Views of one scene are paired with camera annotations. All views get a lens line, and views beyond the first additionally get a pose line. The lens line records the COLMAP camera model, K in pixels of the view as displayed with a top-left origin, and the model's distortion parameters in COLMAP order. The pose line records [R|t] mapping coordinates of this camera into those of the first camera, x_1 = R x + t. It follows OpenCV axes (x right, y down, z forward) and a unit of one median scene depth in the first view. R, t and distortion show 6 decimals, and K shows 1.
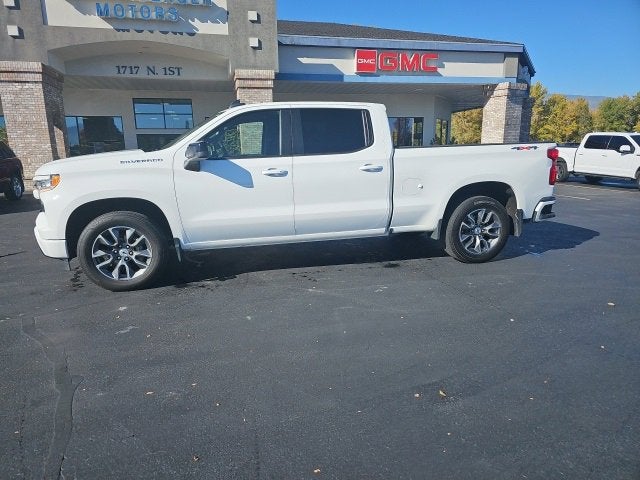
lens RADIAL K [[418.0, 0, 311.1], [0, 418.0, 240.5], [0, 0, 1]] dist [0.058340, -0.046532]
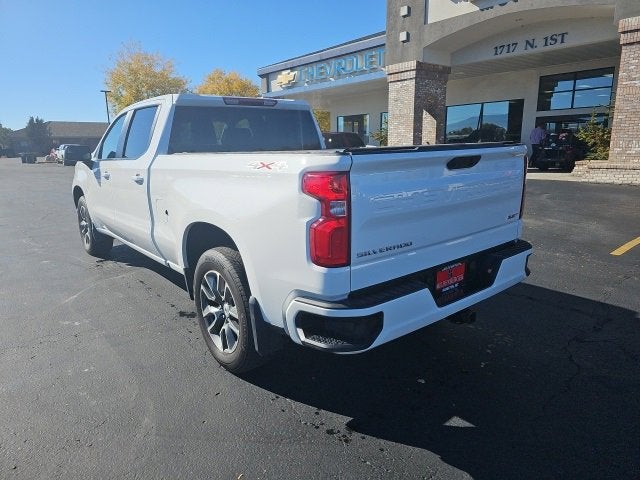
lens RADIAL K [[418.0, 0, 316.4], [0, 418.0, 233.0], [0, 0, 1]] dist [0.058340, -0.046532]
pose [[0.444843, 0.194679, -0.874194, 0.316889], [-0.172194, 0.976470, 0.129832, -0.074060], [0.878899, 0.092776, 0.467898, 0.293585]]
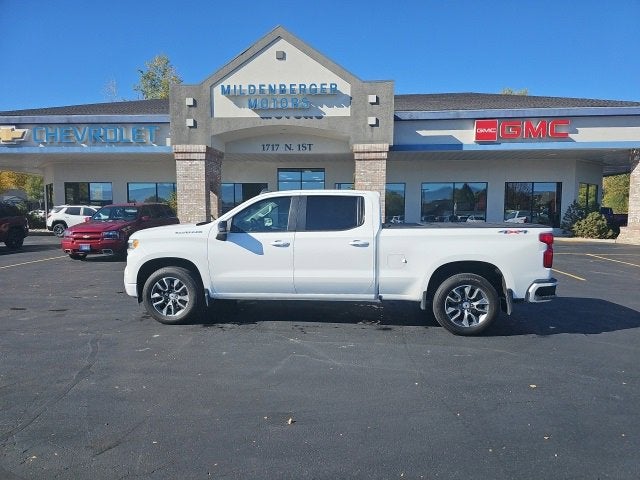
lens RADIAL K [[418.0, 0, 325.5], [0, 418.0, 241.5], [0, 0, 1]] dist [0.058340, -0.046532]
pose [[0.945845, 0.046328, -0.321295, 0.137929], [-0.088525, 0.989061, -0.117991, -0.009003], [0.312314, 0.140044, 0.939600, -0.050623]]
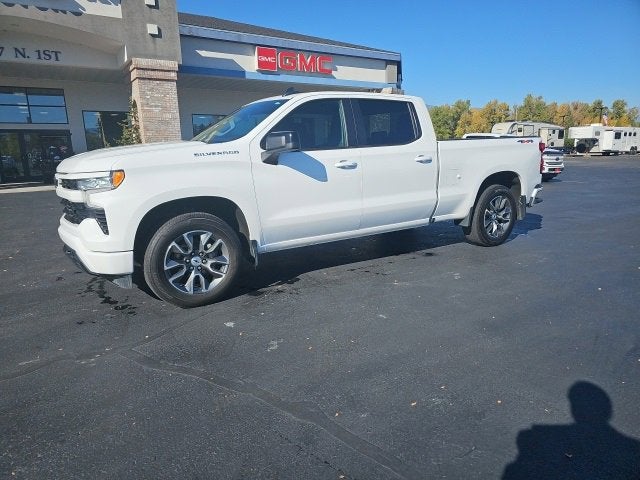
lens RADIAL K [[418.0, 0, 311.5], [0, 418.0, 240.3], [0, 0, 1]] dist [0.058340, -0.046532]
pose [[0.948672, -0.068496, 0.308755, -0.140360], [0.068859, 0.997579, 0.009733, -0.001698], [-0.308675, 0.012027, 0.951092, 0.035240]]
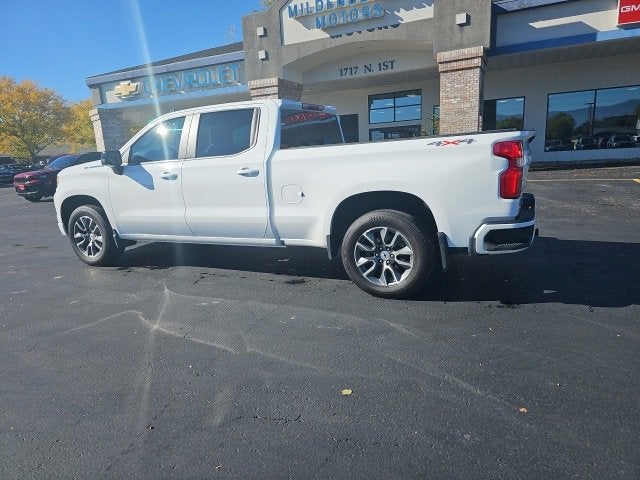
lens RADIAL K [[418.0, 0, 312.9], [0, 418.0, 240.1], [0, 0, 1]] dist [0.058340, -0.046532]
pose [[0.772751, 0.106360, -0.625734, 0.266043], [-0.089652, 0.994266, 0.058285, -0.028814], [0.628345, 0.011058, 0.777856, 0.118782]]
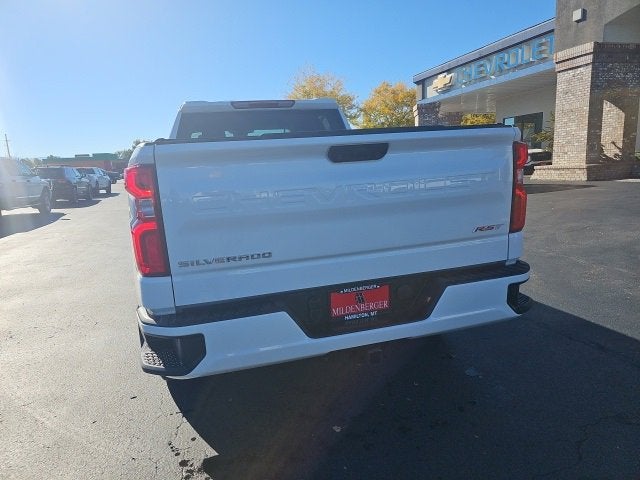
lens RADIAL K [[418.0, 0, 313.0], [0, 418.0, 243.2], [0, 0, 1]] dist [0.058340, -0.046532]
pose [[0.053581, 0.202403, -0.977835, 0.319681], [-0.149928, 0.969772, 0.192518, -0.085042], [0.987244, 0.136289, 0.082307, 0.395236]]
